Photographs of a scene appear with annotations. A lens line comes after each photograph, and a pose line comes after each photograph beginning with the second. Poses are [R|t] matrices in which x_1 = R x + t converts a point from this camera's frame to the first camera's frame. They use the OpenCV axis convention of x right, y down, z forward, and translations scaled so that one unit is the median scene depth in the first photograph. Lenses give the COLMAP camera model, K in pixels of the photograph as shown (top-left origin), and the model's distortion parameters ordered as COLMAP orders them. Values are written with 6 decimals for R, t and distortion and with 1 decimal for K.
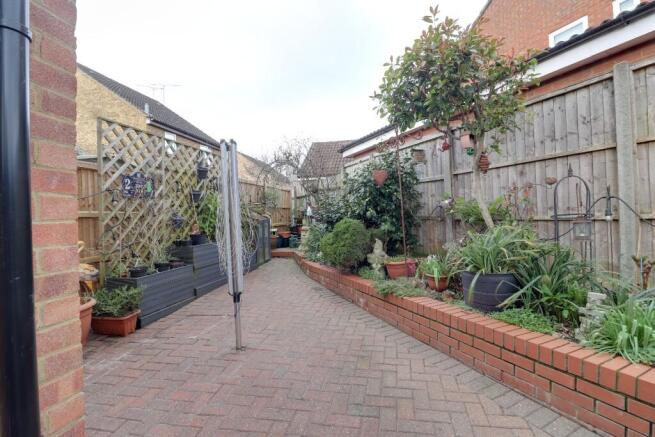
lens RADIAL K [[304.8, 0, 341.2], [0, 304.8, 218.1], [0, 0, 1]] dist [-0.019574, -0.001700]
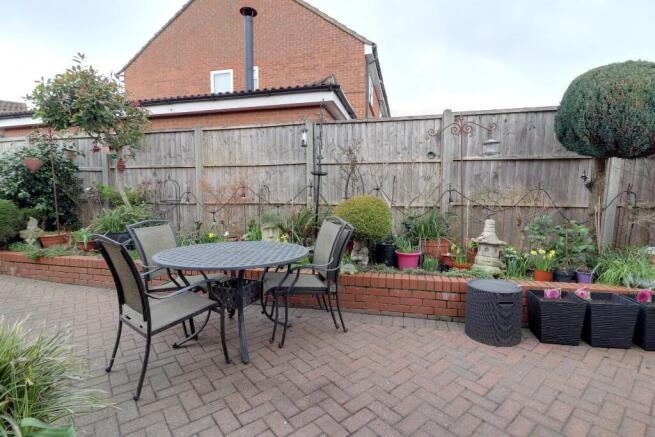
lens RADIAL K [[304.8, 0, 341.2], [0, 304.8, 218.1], [0, 0, 1]] dist [-0.019574, -0.001700]
pose [[0.634188, -0.008060, 0.773137, -0.009596], [-0.025837, 0.999166, 0.031610, 0.006509], [-0.772747, -0.040022, 0.633451, -0.635582]]
